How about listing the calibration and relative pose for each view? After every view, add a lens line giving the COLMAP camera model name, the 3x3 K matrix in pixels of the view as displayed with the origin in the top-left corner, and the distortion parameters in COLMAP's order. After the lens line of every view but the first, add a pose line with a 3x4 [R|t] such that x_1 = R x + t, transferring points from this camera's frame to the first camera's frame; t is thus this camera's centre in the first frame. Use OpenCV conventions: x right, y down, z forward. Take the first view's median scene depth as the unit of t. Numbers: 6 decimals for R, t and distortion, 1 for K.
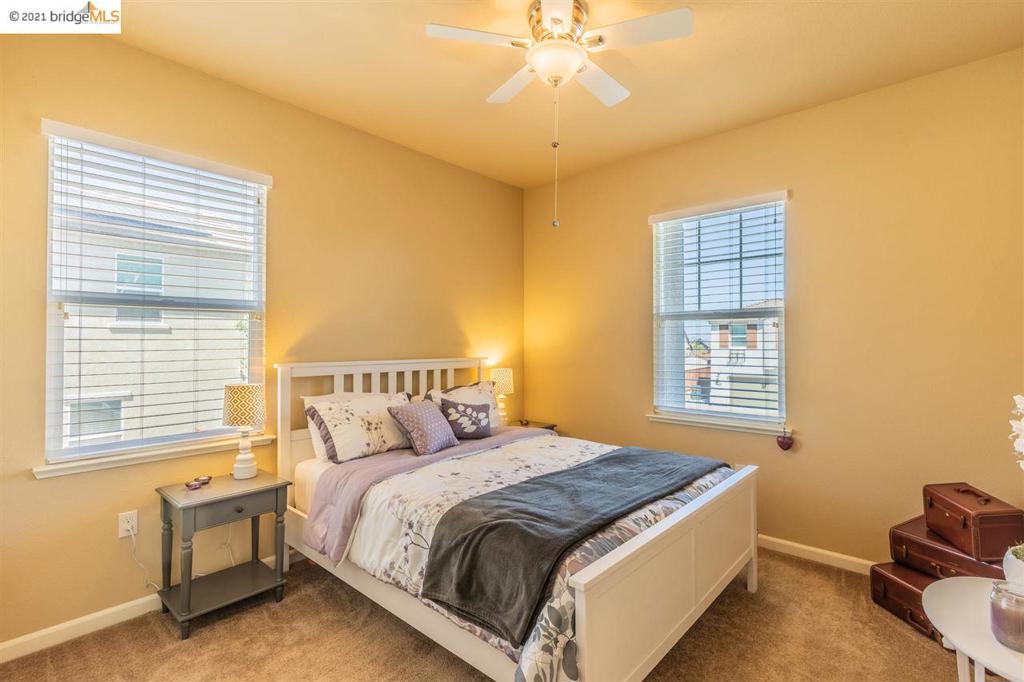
lens RADIAL K [[483.7, 0, 516.8], [0, 483.7, 335.6], [0, 0, 1]] dist [0.010657, 0.000123]
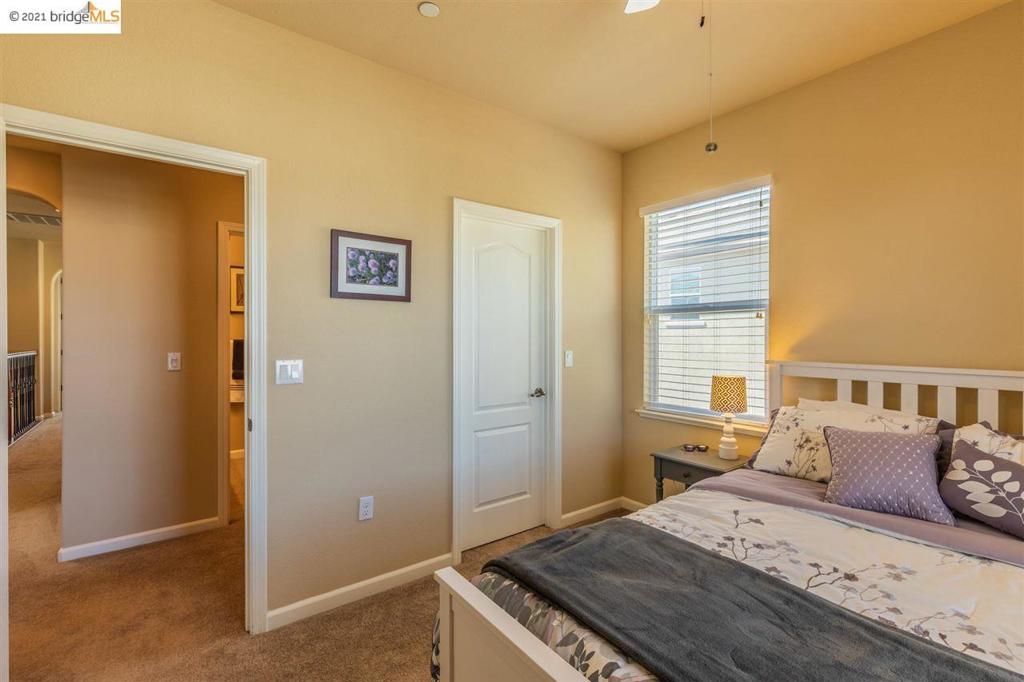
lens RADIAL K [[444.4, 0, 513.9], [0, 444.4, 336.4], [0, 0, 1]] dist [-0.000377, -0.000087]
pose [[-0.185595, 0.003253, -0.982621, 0.551685], [0.014795, 0.999890, 0.000515, 0.000332], [0.982515, -0.014442, -0.185623, 0.708035]]
